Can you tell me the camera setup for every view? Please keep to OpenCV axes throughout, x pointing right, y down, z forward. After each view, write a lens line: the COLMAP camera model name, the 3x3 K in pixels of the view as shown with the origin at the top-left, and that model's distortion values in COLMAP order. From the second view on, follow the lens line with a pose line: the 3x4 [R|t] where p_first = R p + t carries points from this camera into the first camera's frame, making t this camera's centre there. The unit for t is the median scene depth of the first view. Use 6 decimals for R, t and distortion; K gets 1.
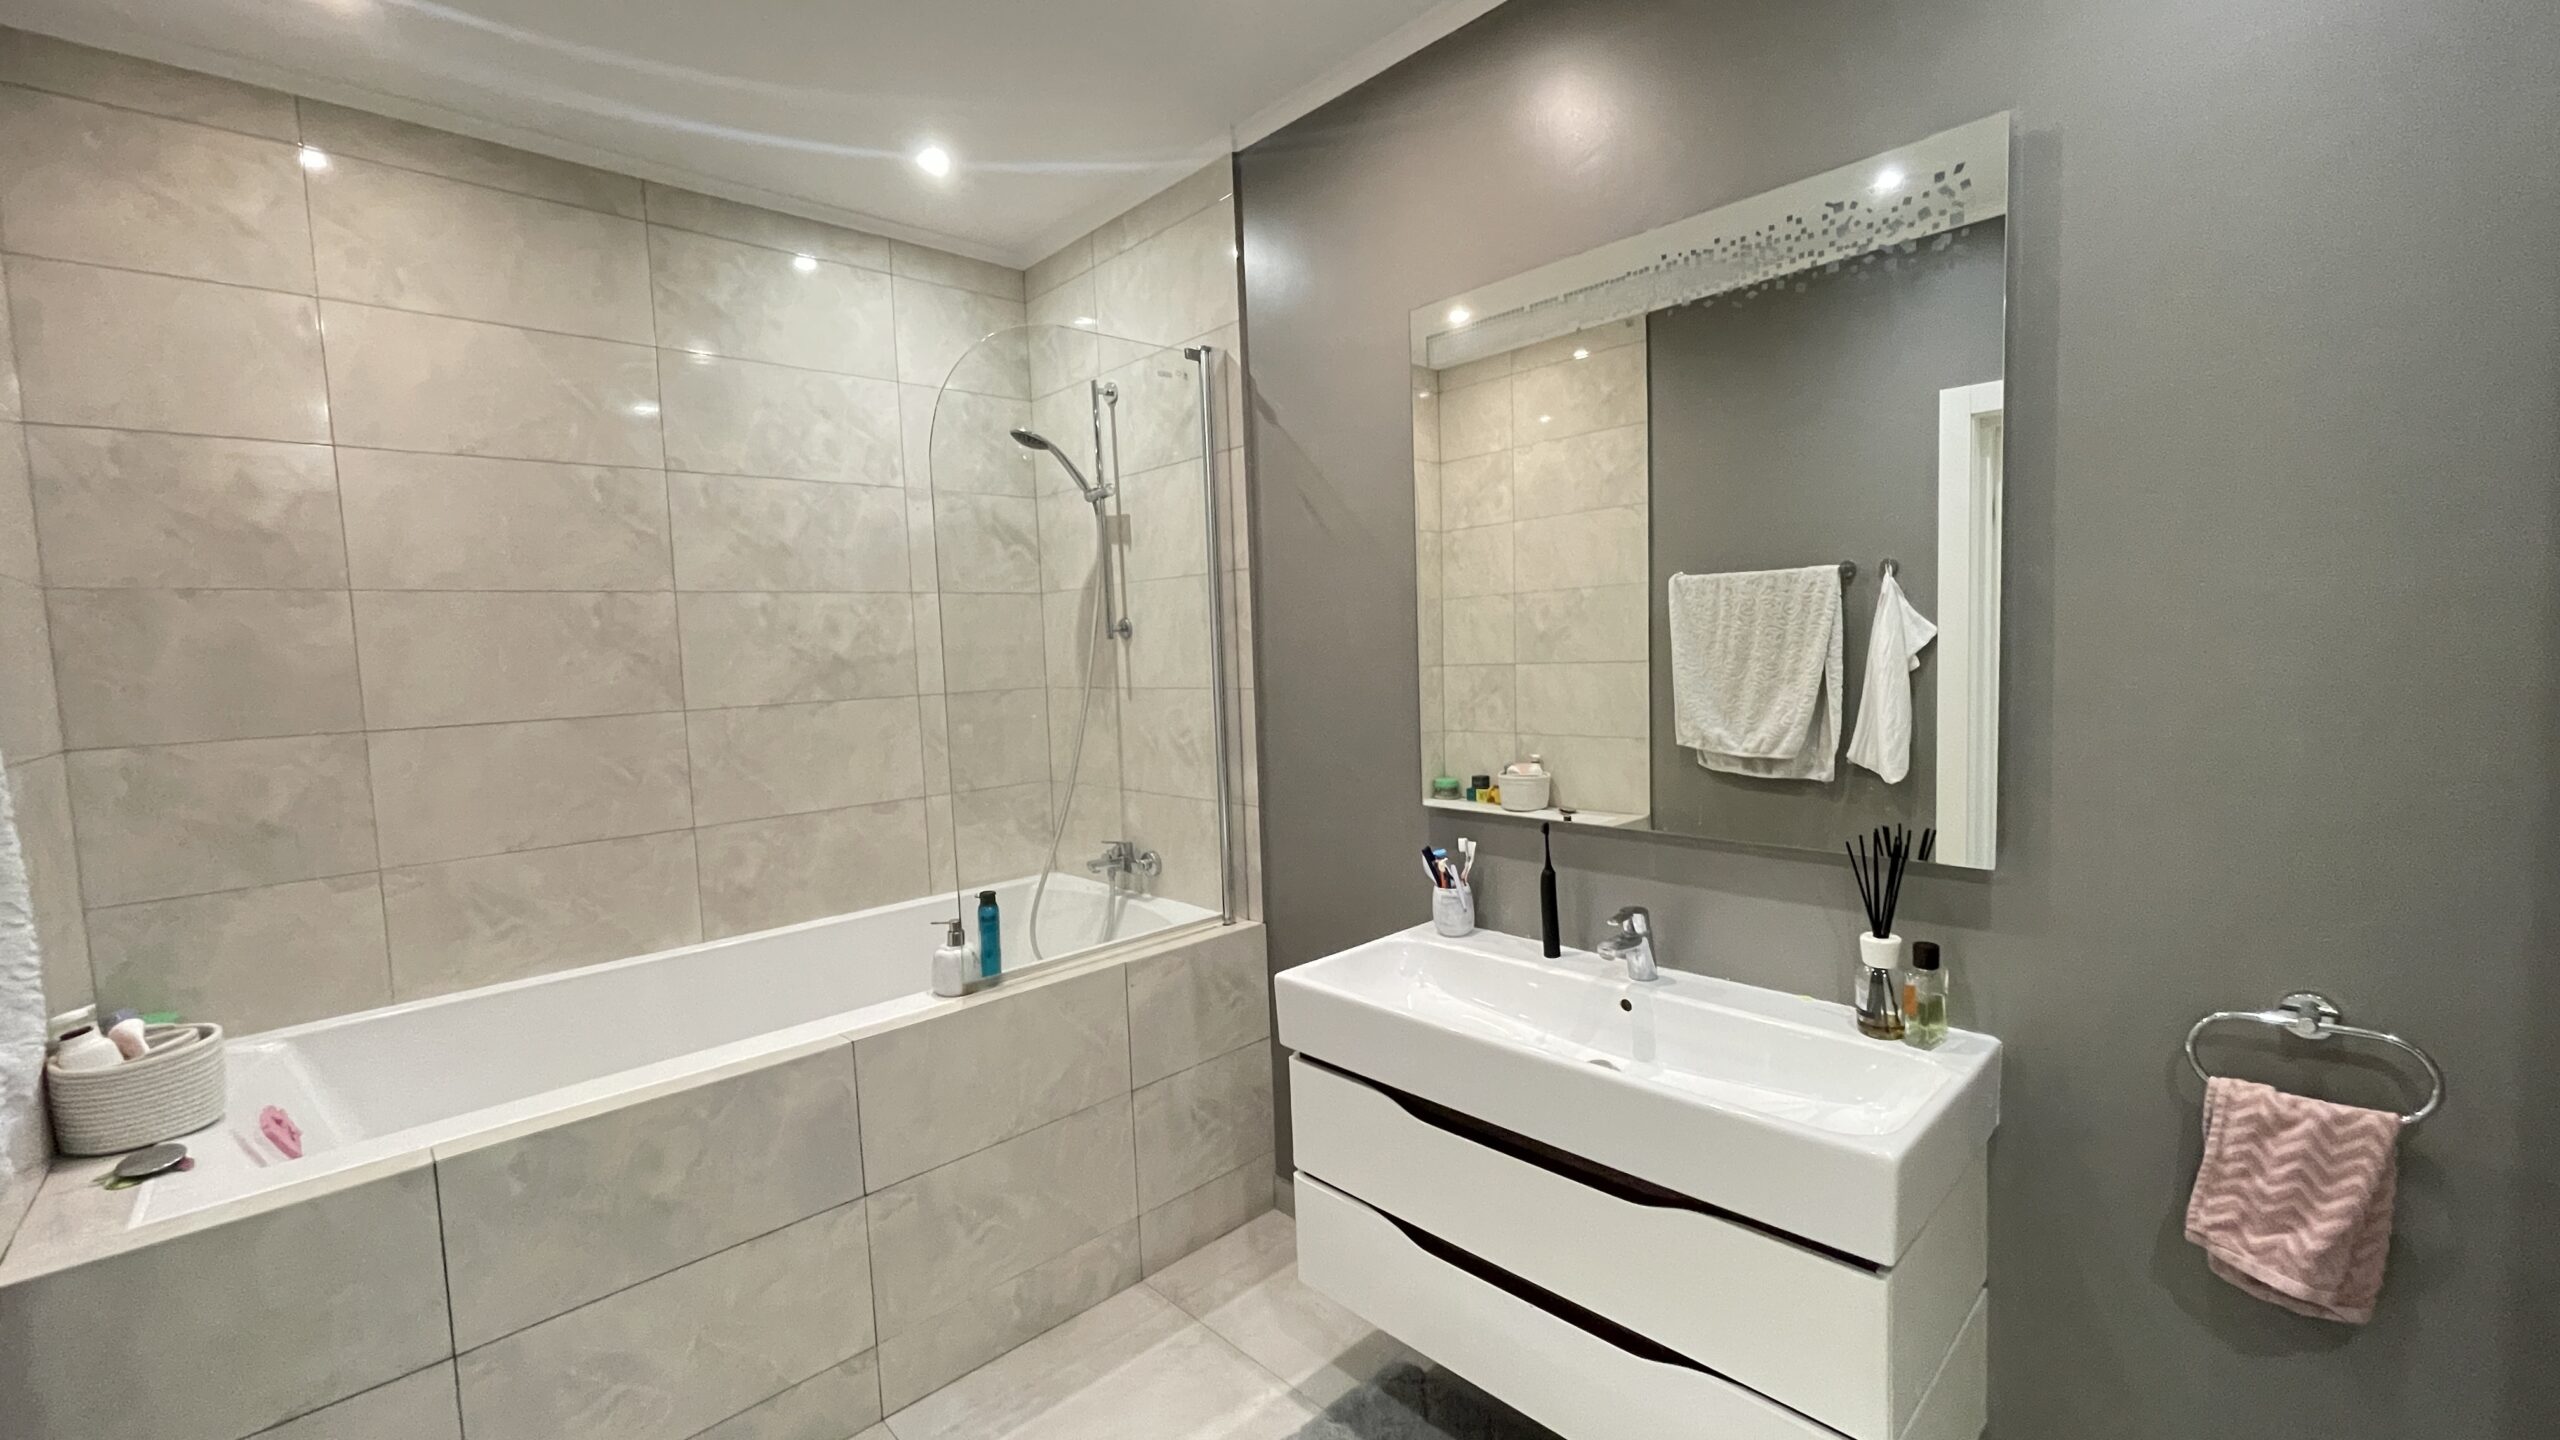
lens RADIAL K [[1031.9, 0, 1280.1], [0, 1031.9, 722.3], [0, 0, 1]] dist [-0.000423, -0.000221]
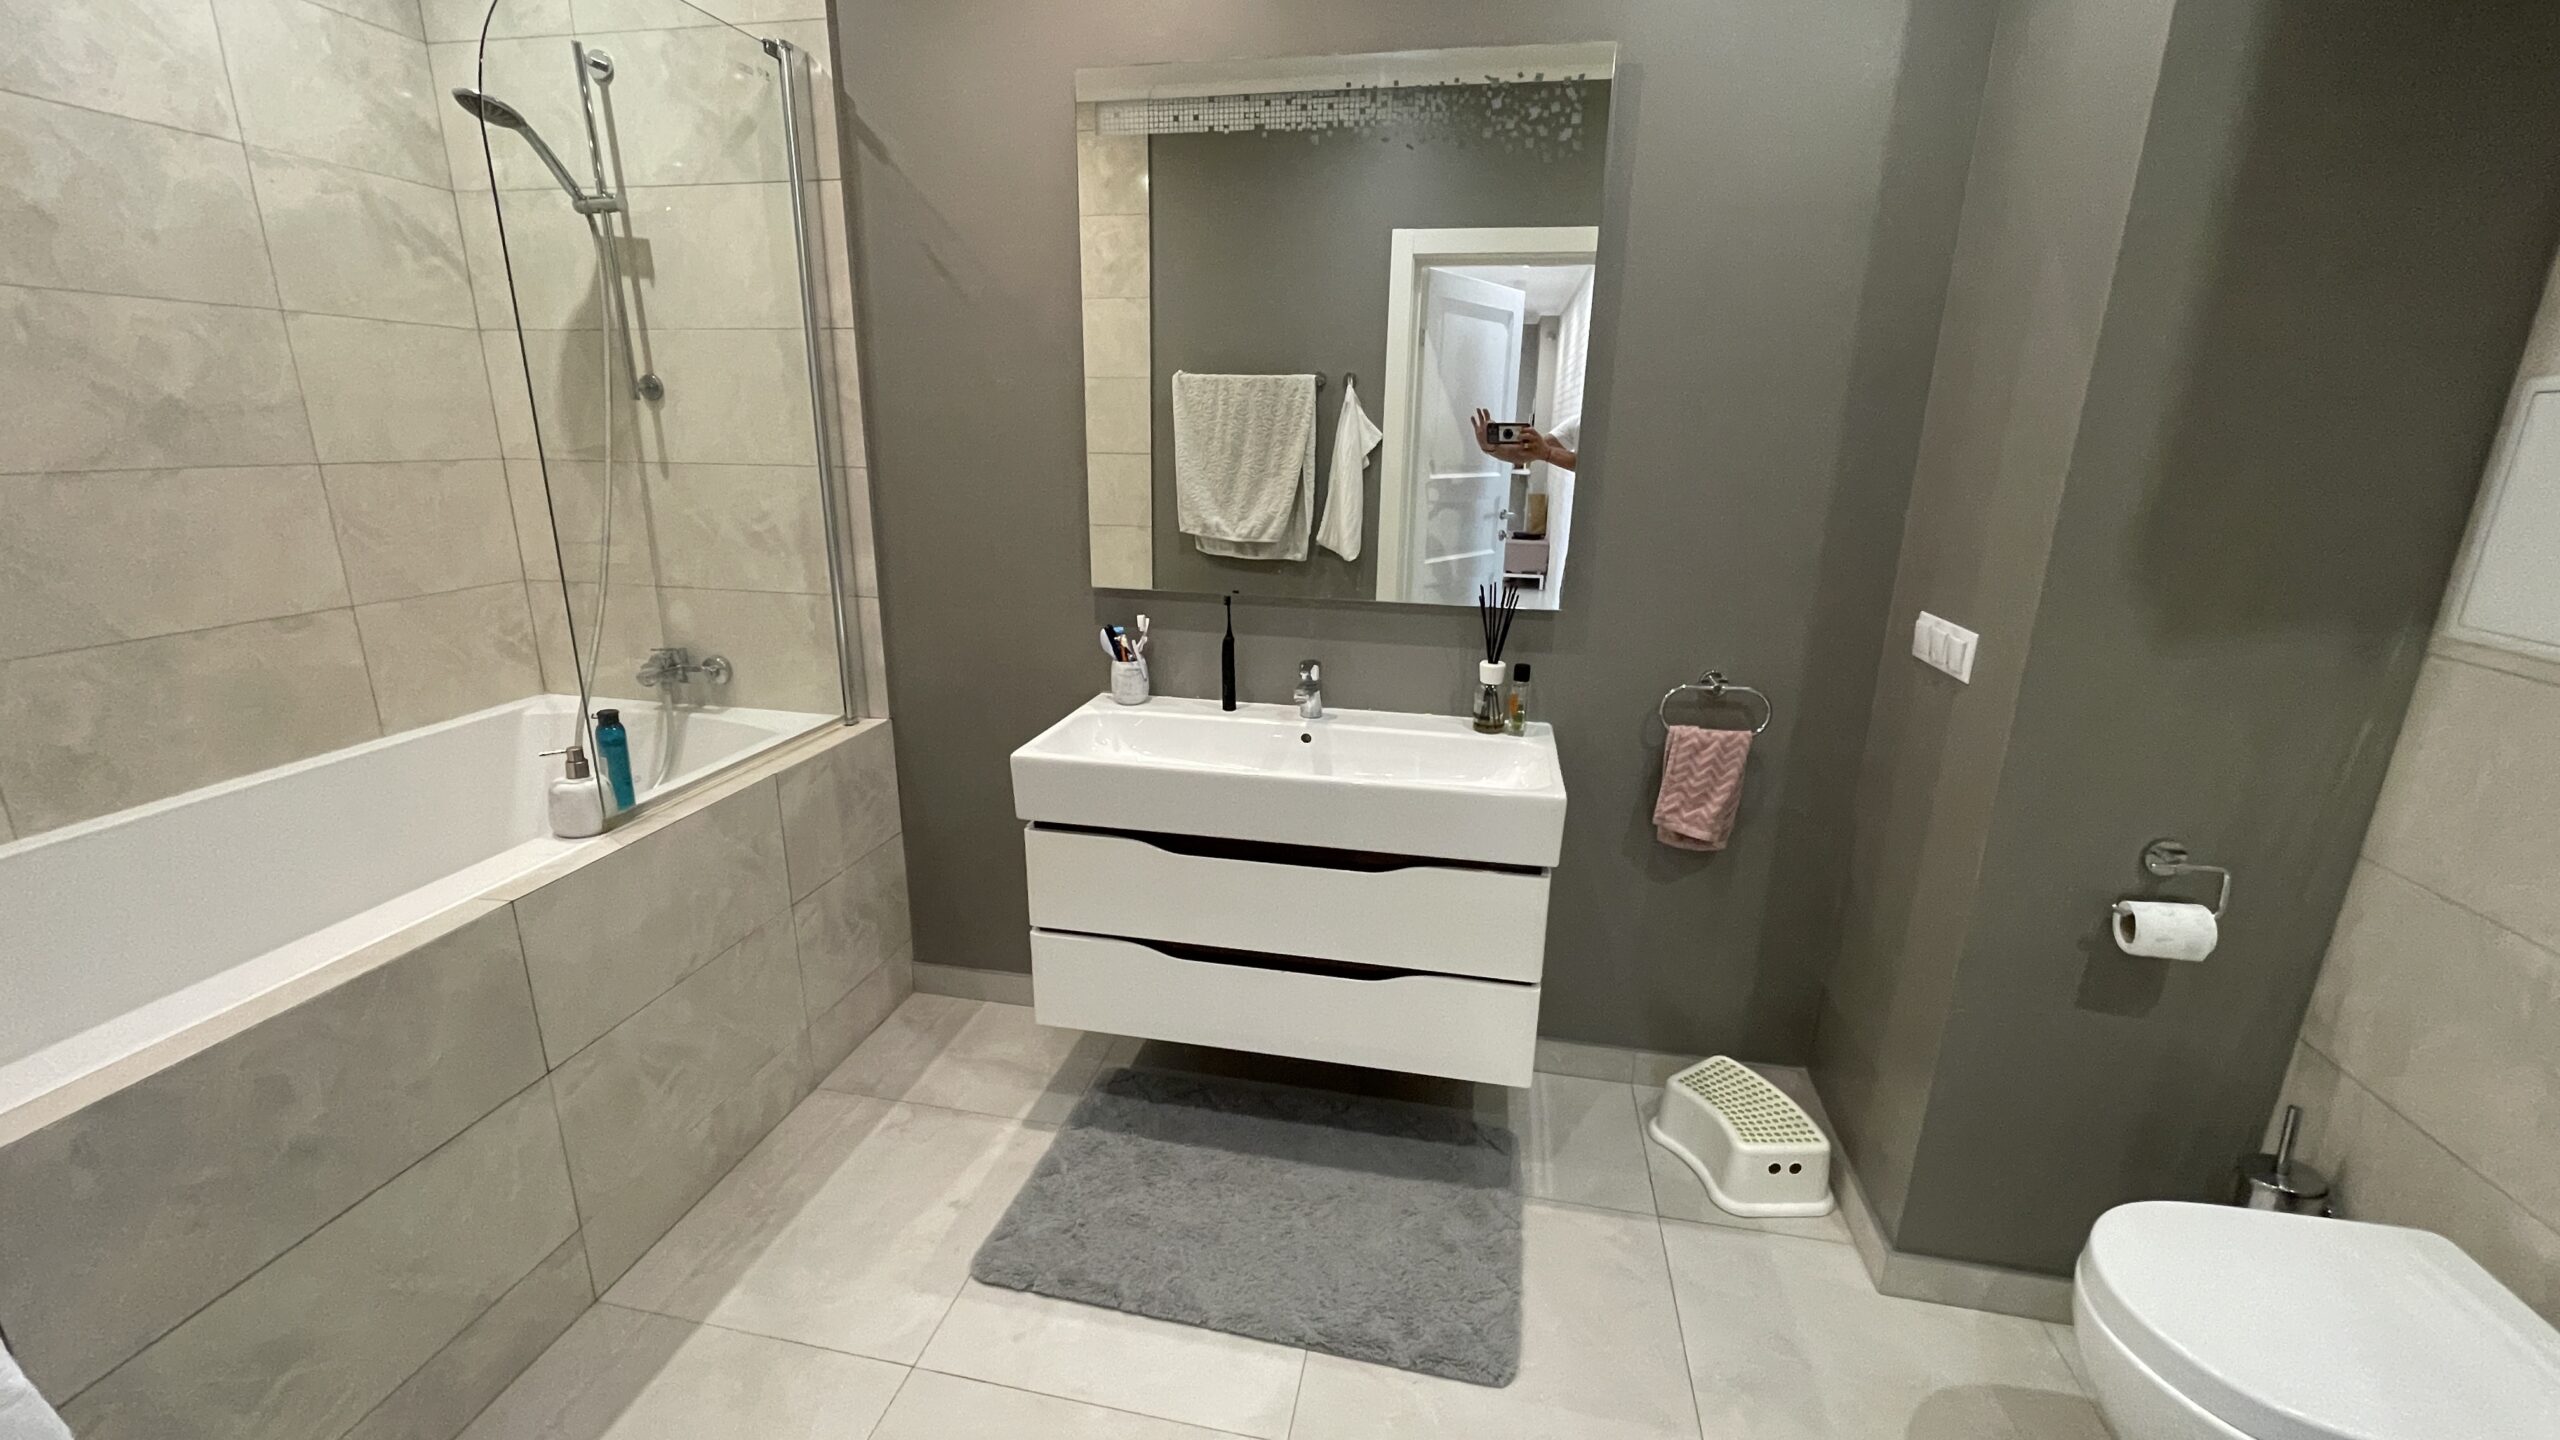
lens RADIAL K [[1031.9, 0, 1280.5], [0, 1031.9, 718.8], [0, 0, 1]] dist [-0.000423, -0.000221]
pose [[0.815330, -0.108395, 0.568760, -0.279779], [-0.003711, 0.981321, 0.192340, 0.008631], [-0.578985, -0.158931, 0.799698, 0.021234]]
